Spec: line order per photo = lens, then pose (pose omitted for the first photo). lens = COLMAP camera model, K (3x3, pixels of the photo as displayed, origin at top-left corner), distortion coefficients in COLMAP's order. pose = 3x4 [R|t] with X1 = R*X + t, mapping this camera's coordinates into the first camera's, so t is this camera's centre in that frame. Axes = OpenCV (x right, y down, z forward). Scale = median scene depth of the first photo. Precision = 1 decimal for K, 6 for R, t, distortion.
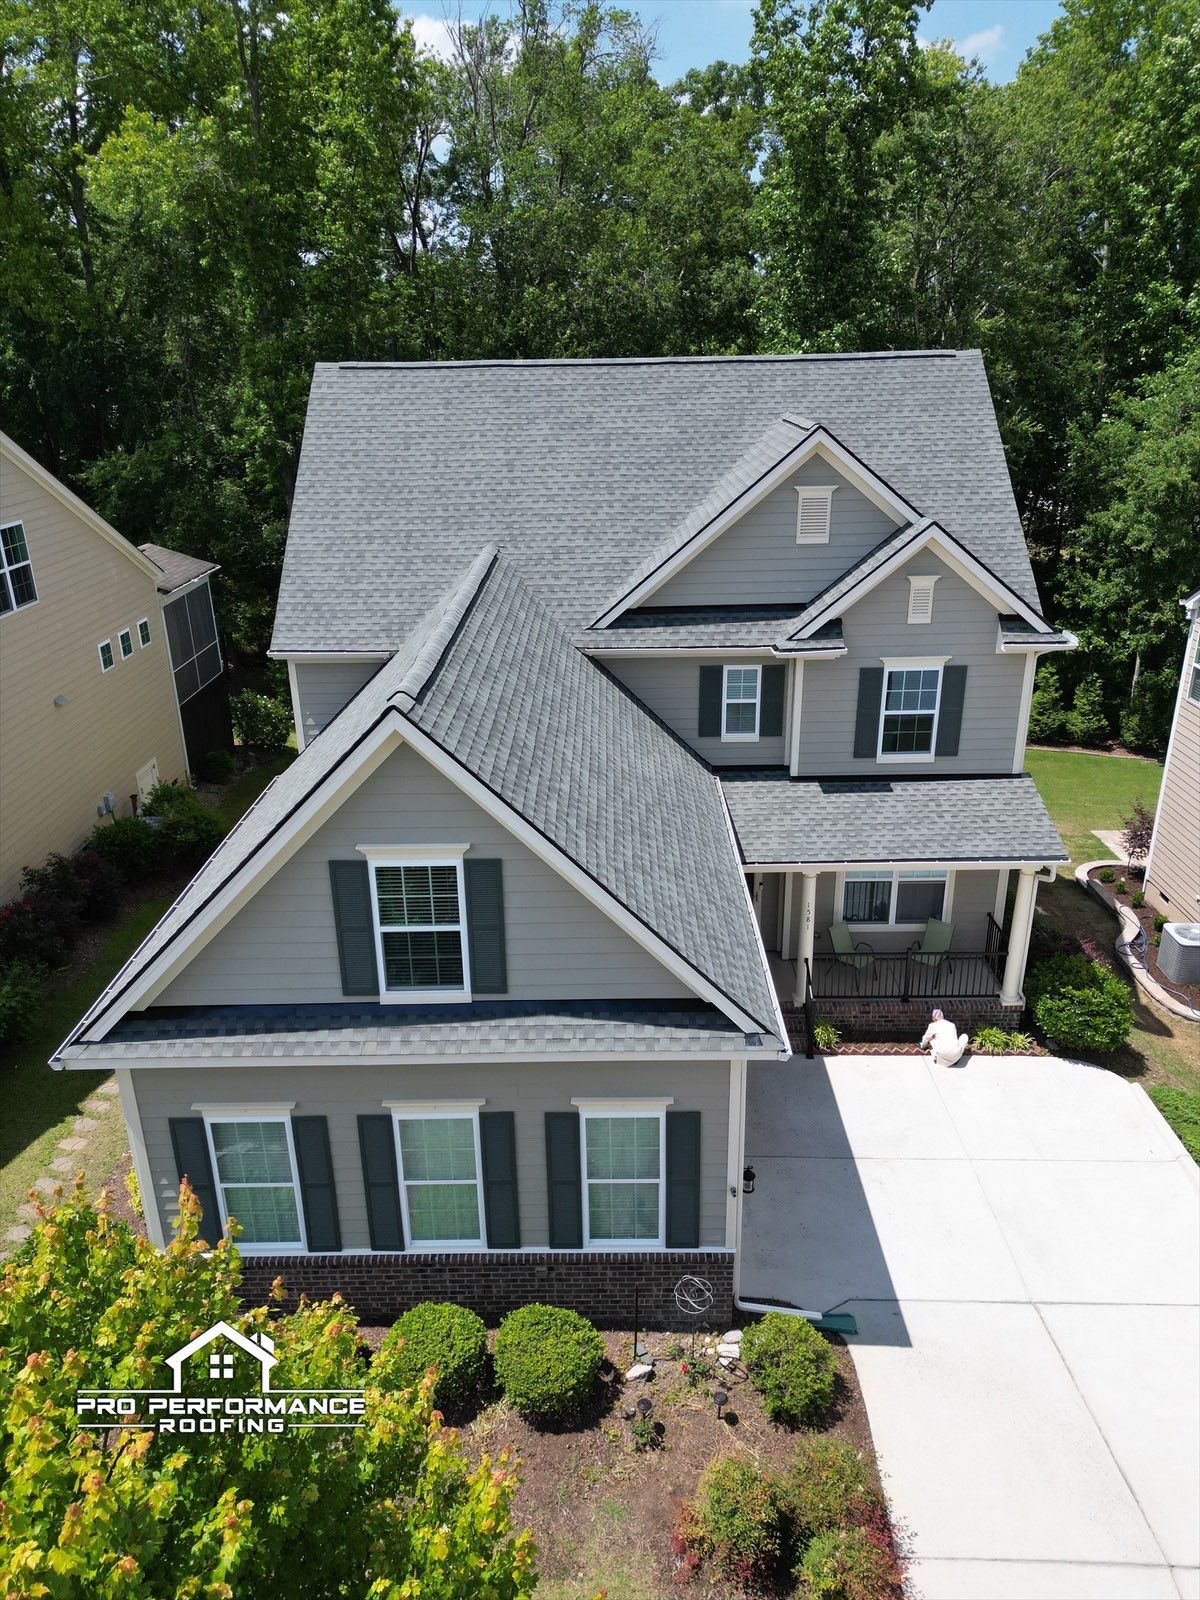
lens RADIAL K [[1119.1, 0, 601.8], [0, 1119.1, 802.2], [0, 0, 1]] dist [0.052257, -0.041919]
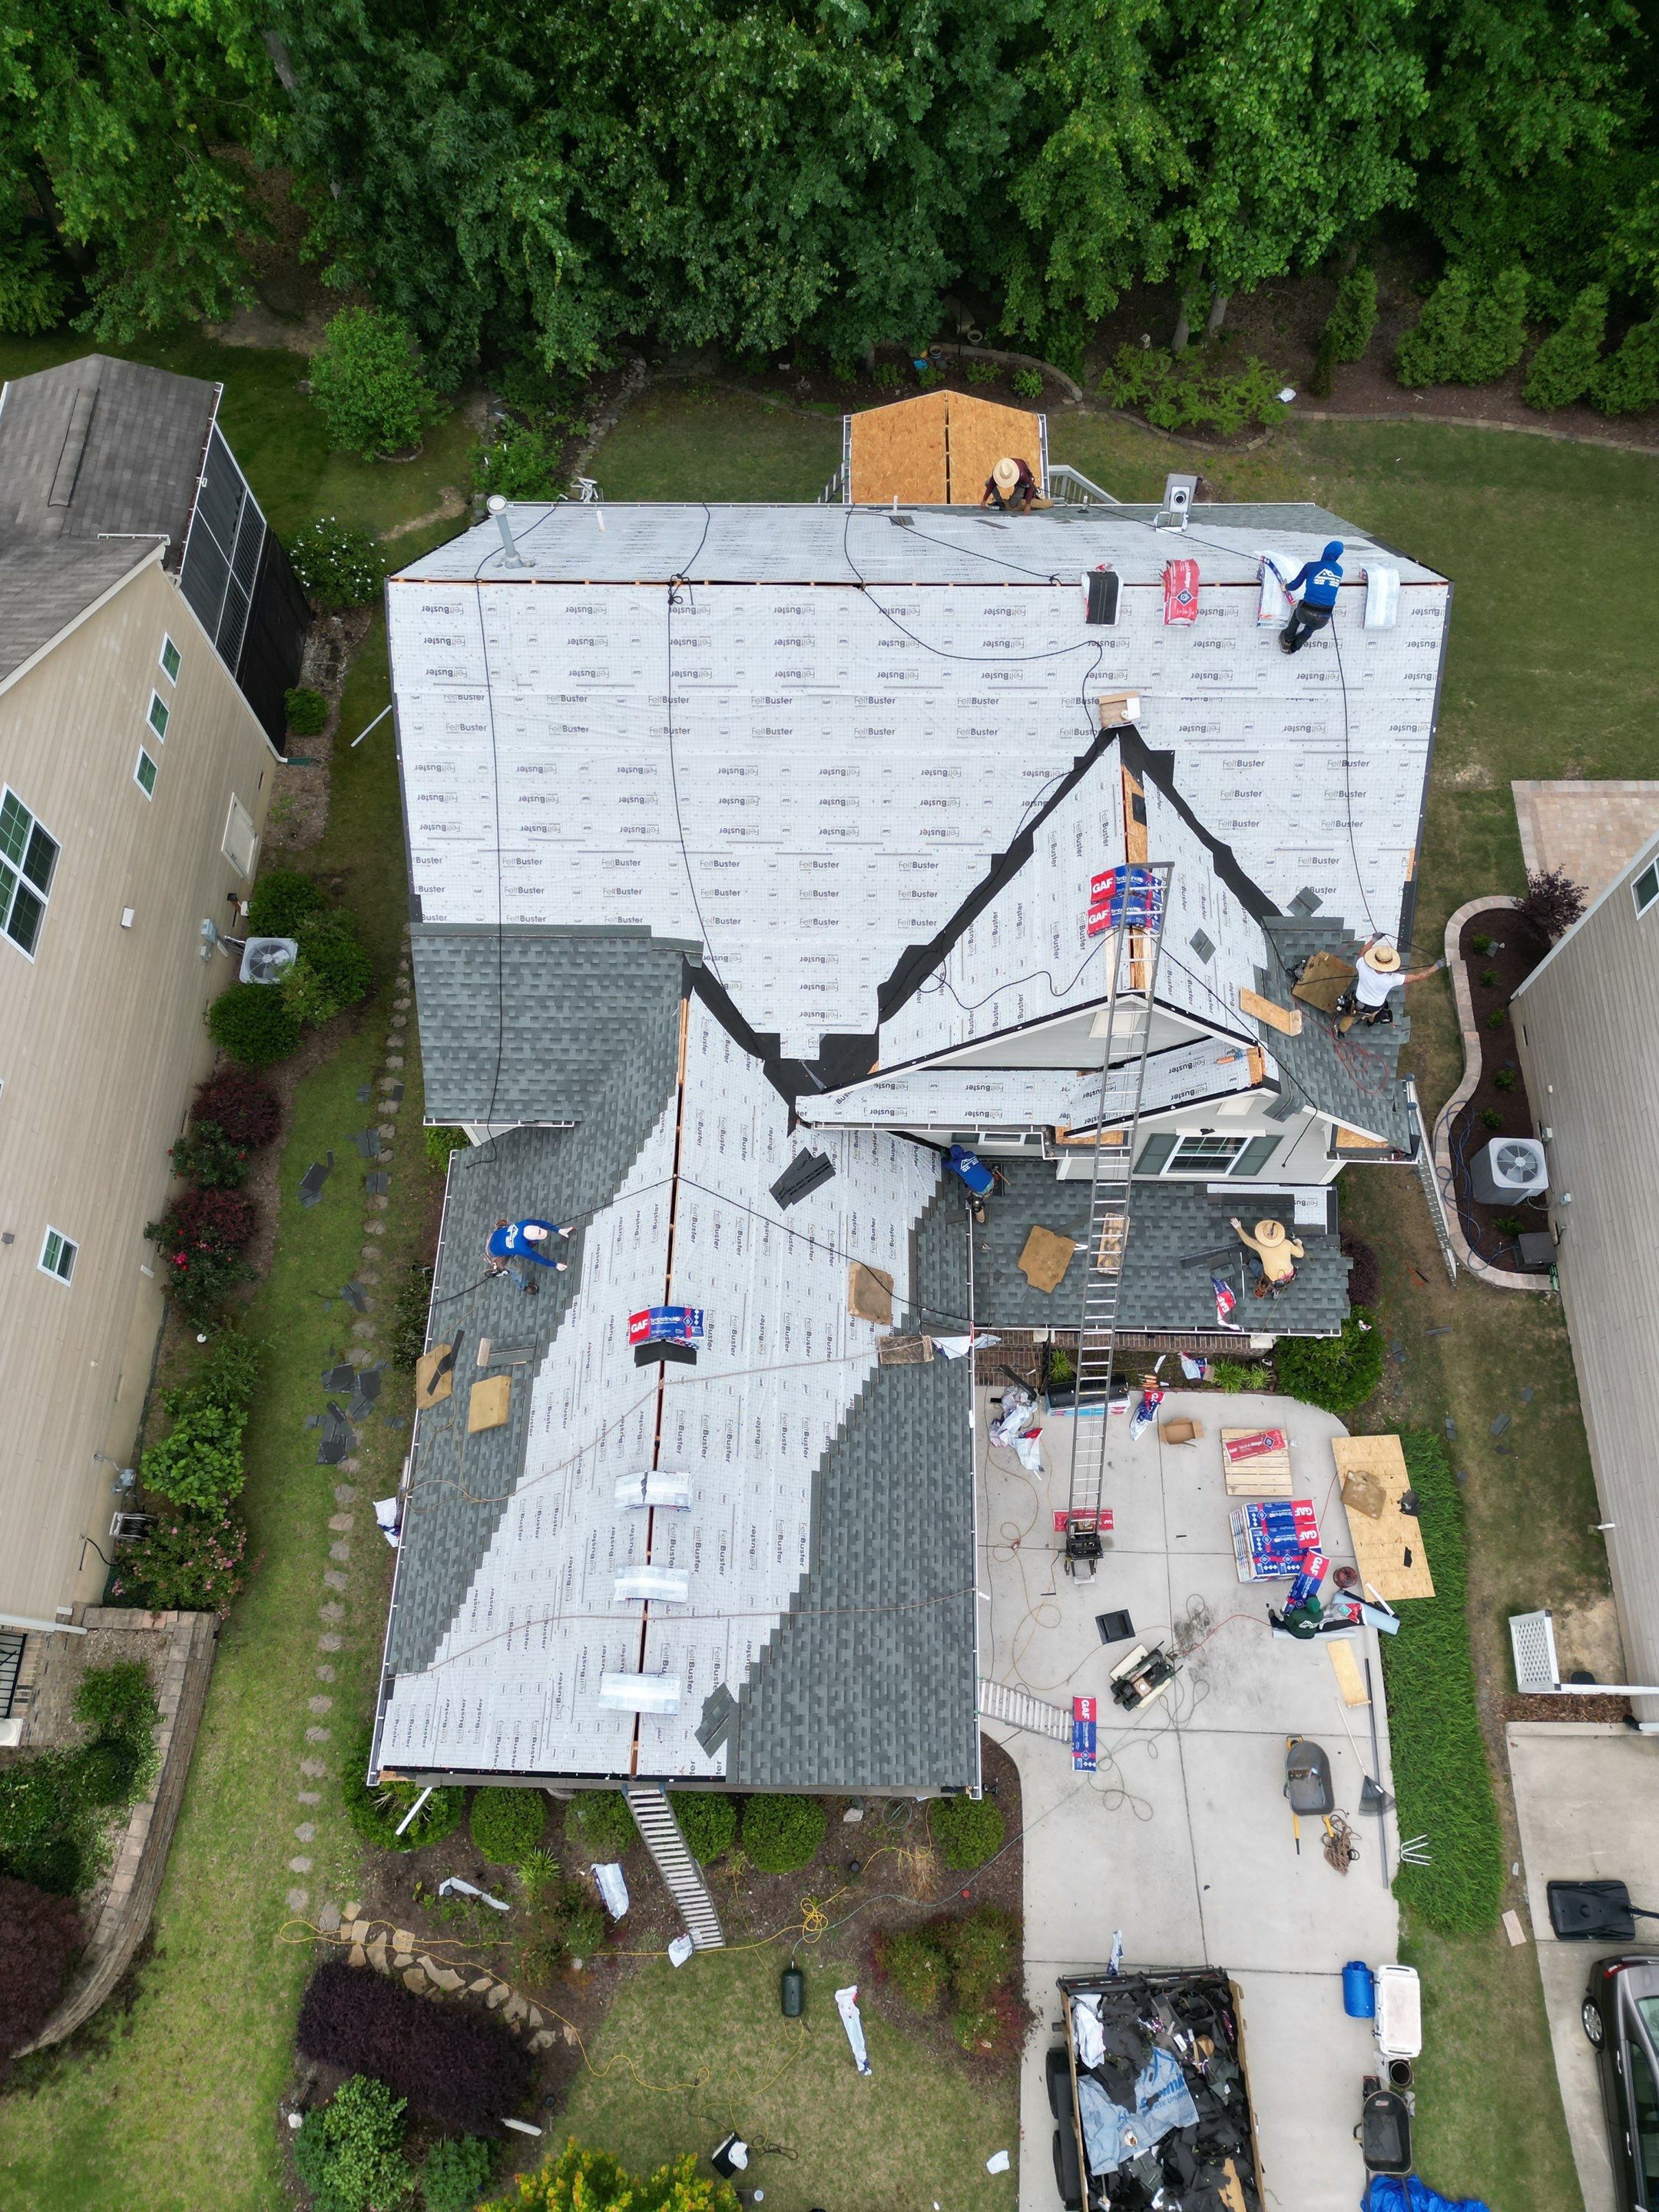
lens RADIAL K [[1547.2, 0, 834.3], [0, 1547.2, 1099.9], [0, 0, 1]] dist [0.052257, -0.041919]
pose [[0.999848, 0.016344, -0.006035, 0.006345], [-0.007060, 0.696731, 0.717298, -0.952228], [0.015928, -0.717146, 0.696741, 0.233298]]
